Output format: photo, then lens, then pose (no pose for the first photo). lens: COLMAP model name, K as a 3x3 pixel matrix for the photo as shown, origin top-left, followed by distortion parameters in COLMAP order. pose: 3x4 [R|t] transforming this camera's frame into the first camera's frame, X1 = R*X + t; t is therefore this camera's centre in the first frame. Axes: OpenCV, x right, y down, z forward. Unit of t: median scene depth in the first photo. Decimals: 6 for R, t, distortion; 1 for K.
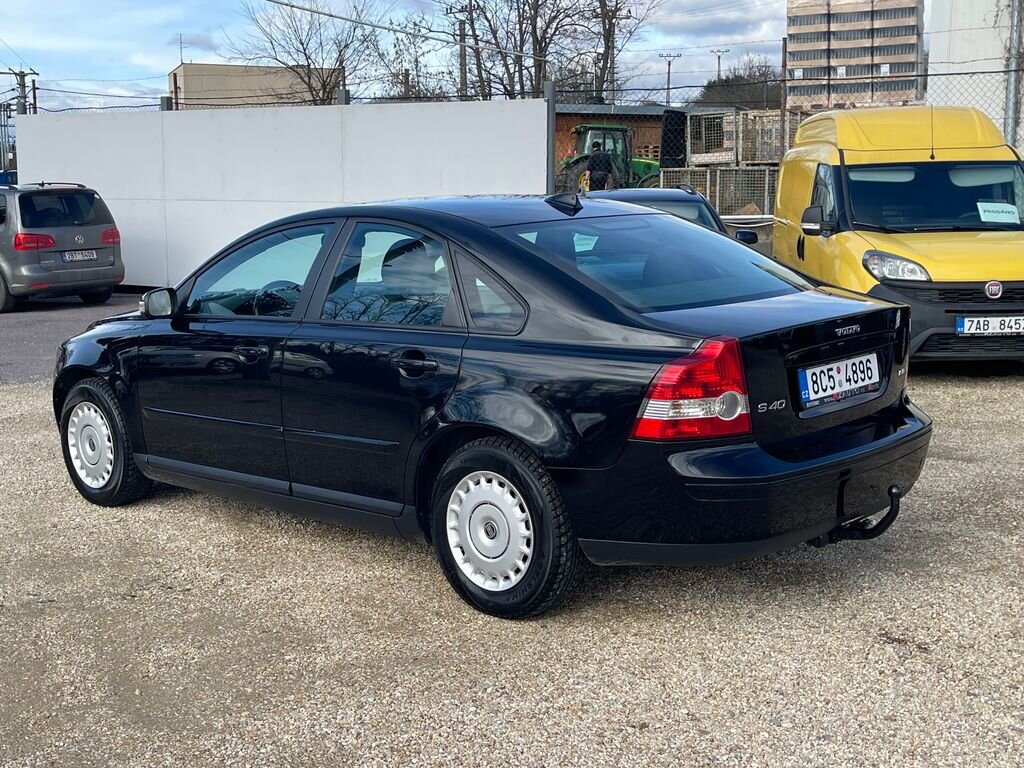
lens RADIAL K [[1300.5, 0, 503.2], [0, 1300.5, 386.6], [0, 0, 1]] dist [0.044148, 0.000000]
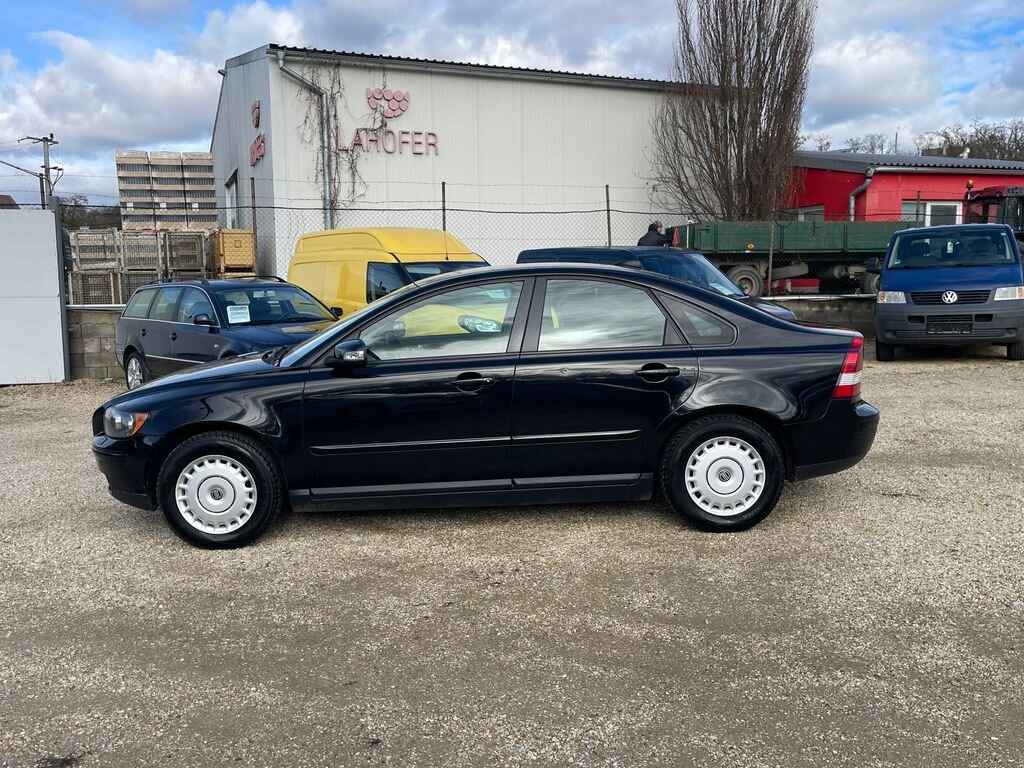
lens RADIAL K [[884.1, 0, 513.2], [0, 884.1, 386.5], [0, 0, 1]] dist [0.035903, -0.000624]
pose [[0.723270, -0.083070, 0.685551, -0.783049], [0.116290, 0.993213, -0.002339, -0.016533], [-0.680703, 0.081415, 0.728021, 0.359730]]
